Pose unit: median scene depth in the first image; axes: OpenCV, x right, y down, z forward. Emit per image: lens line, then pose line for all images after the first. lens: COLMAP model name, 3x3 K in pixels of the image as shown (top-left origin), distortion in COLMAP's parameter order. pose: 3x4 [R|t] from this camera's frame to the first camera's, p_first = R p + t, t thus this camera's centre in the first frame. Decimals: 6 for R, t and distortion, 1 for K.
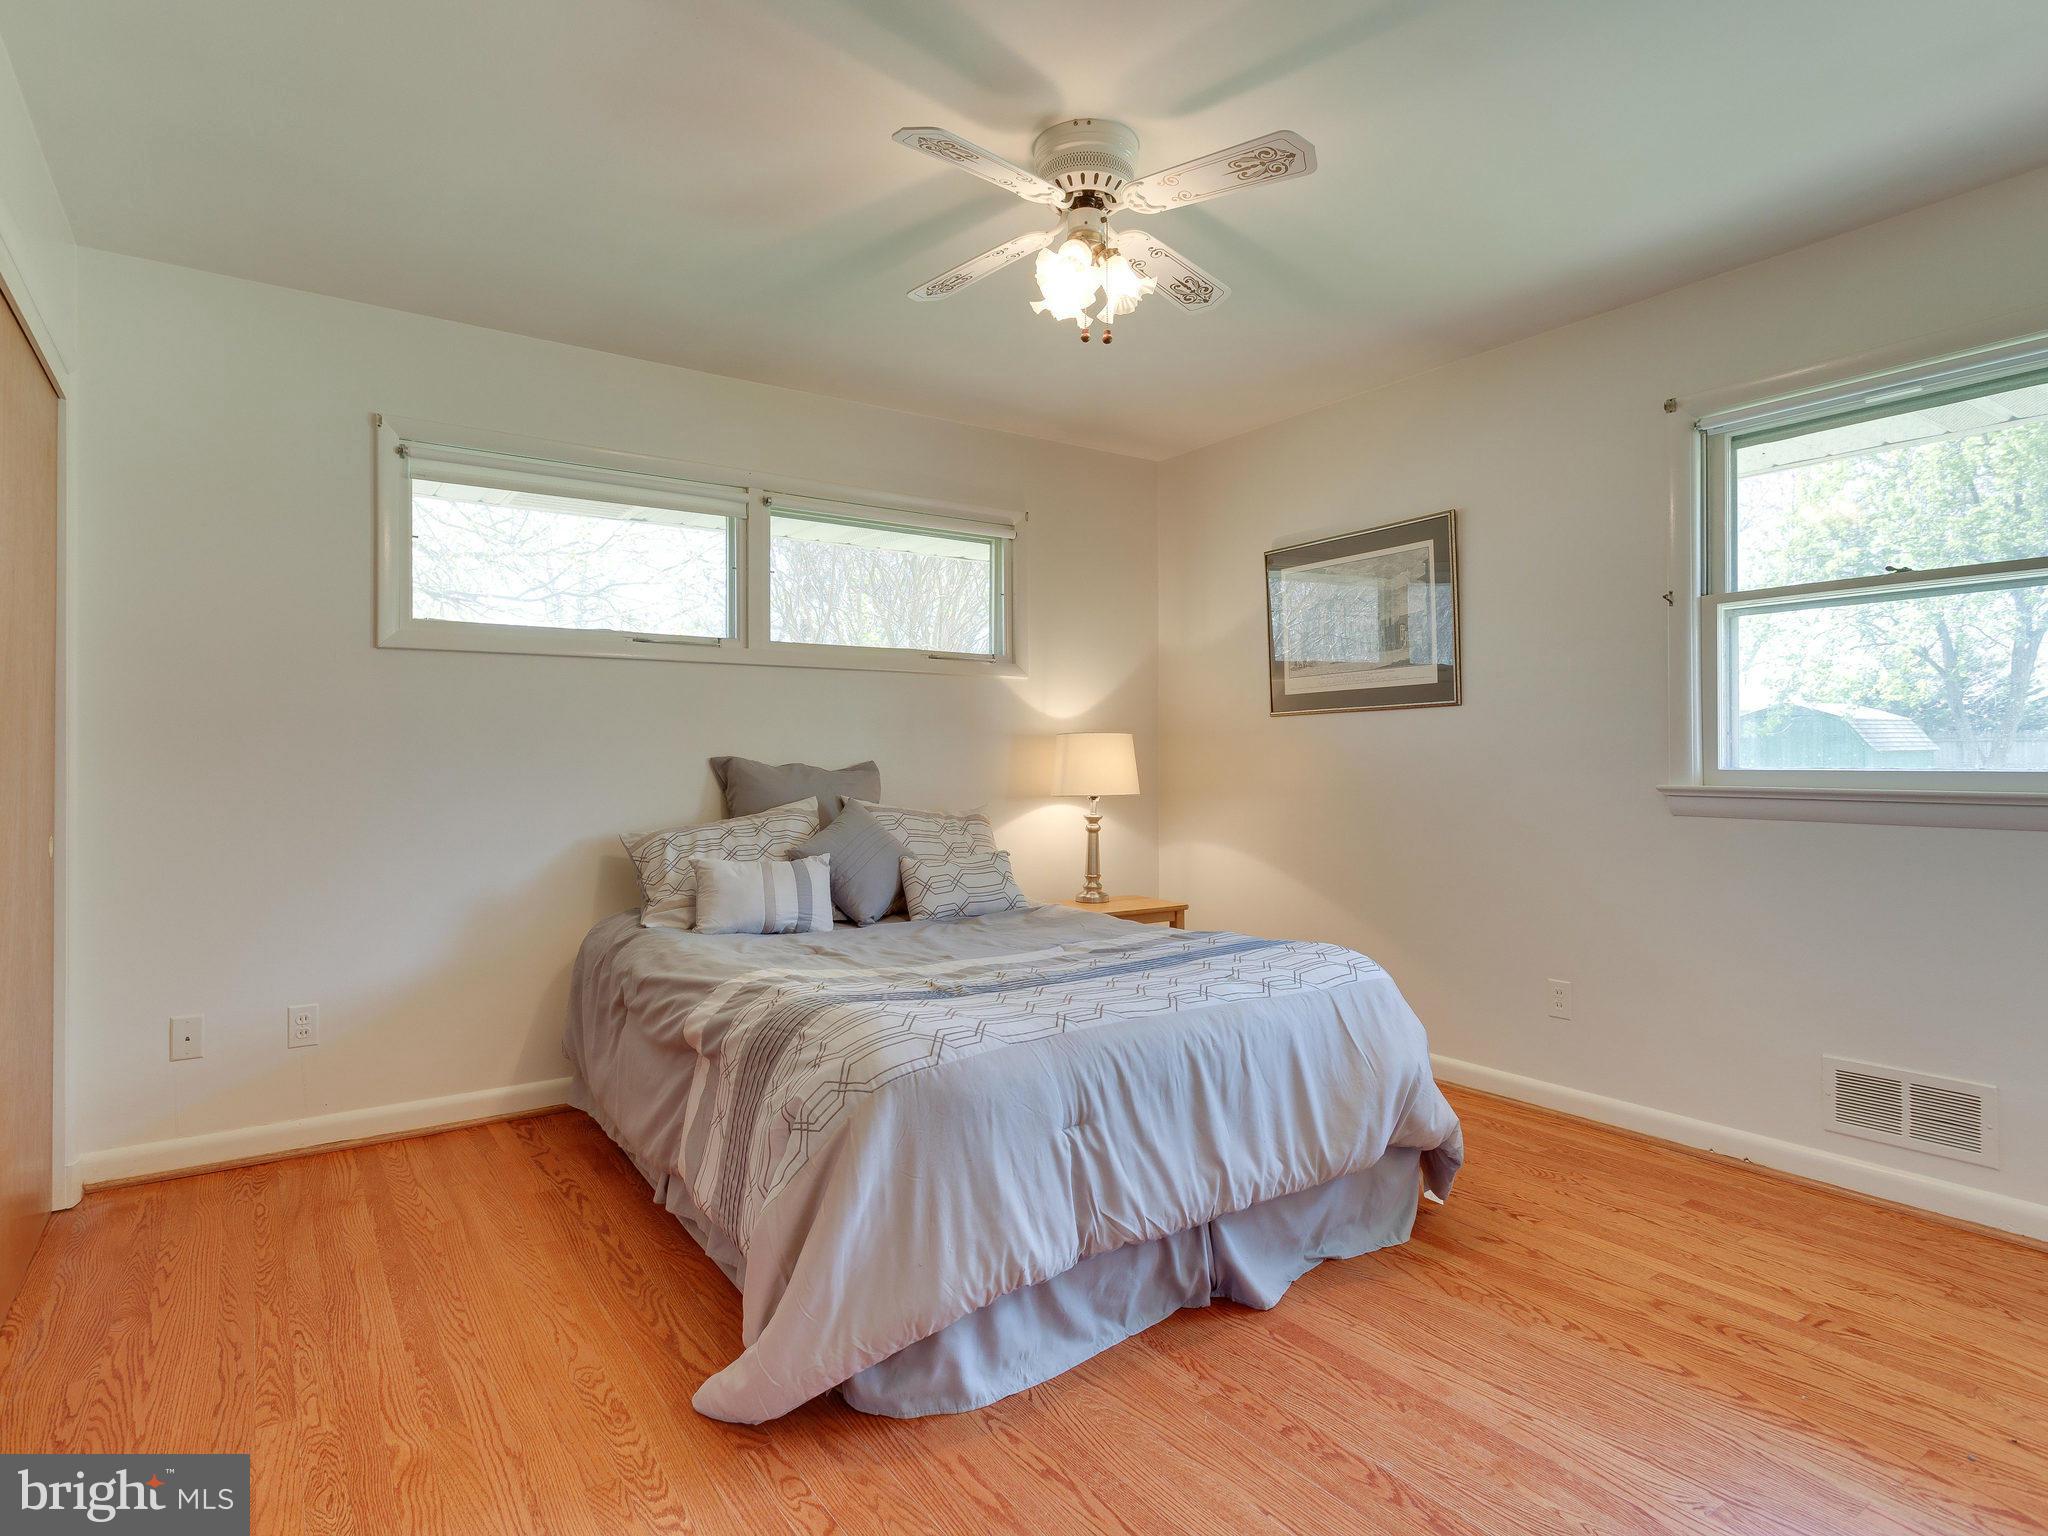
lens RADIAL K [[1106.5, 0, 1024.0], [0, 1106.5, 768.0], [0, 0, 1]] dist [0.002243, 0.001350]
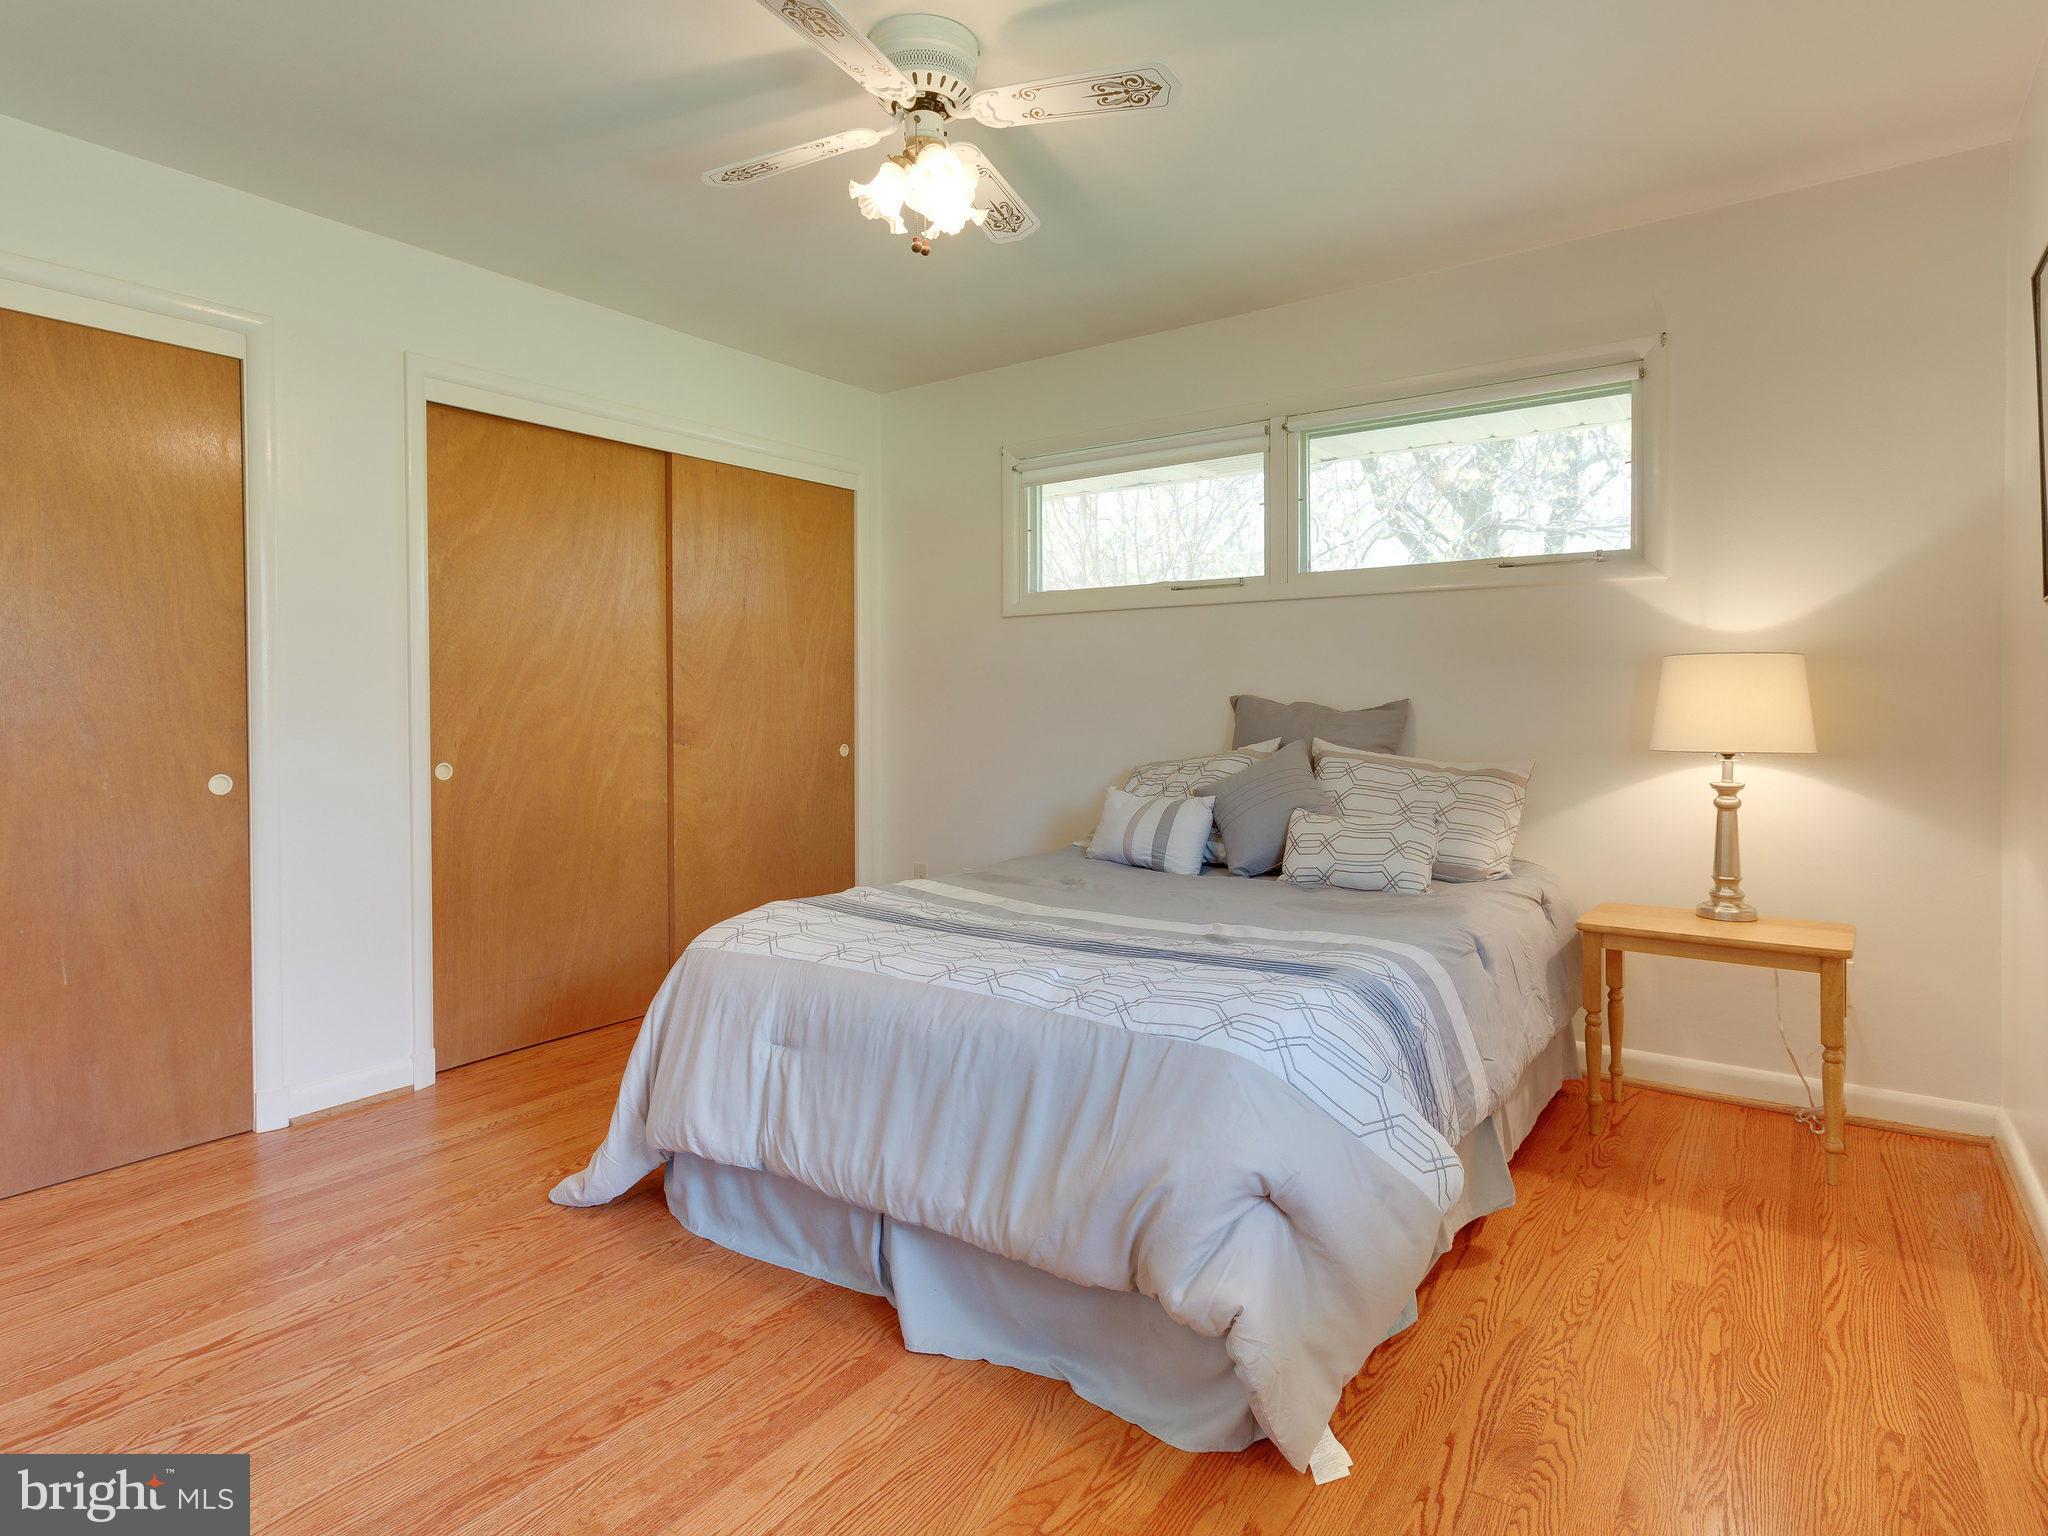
lens RADIAL K [[1112.9, 0, 1028.8], [0, 1112.9, 731.4], [0, 0, 1]] dist [0.006407, 0.001735]
pose [[0.344008, 0.022948, -0.938686, 0.641277], [-0.001140, 0.999711, 0.024022, -0.002266], [0.938966, -0.007194, 0.343935, 0.490494]]
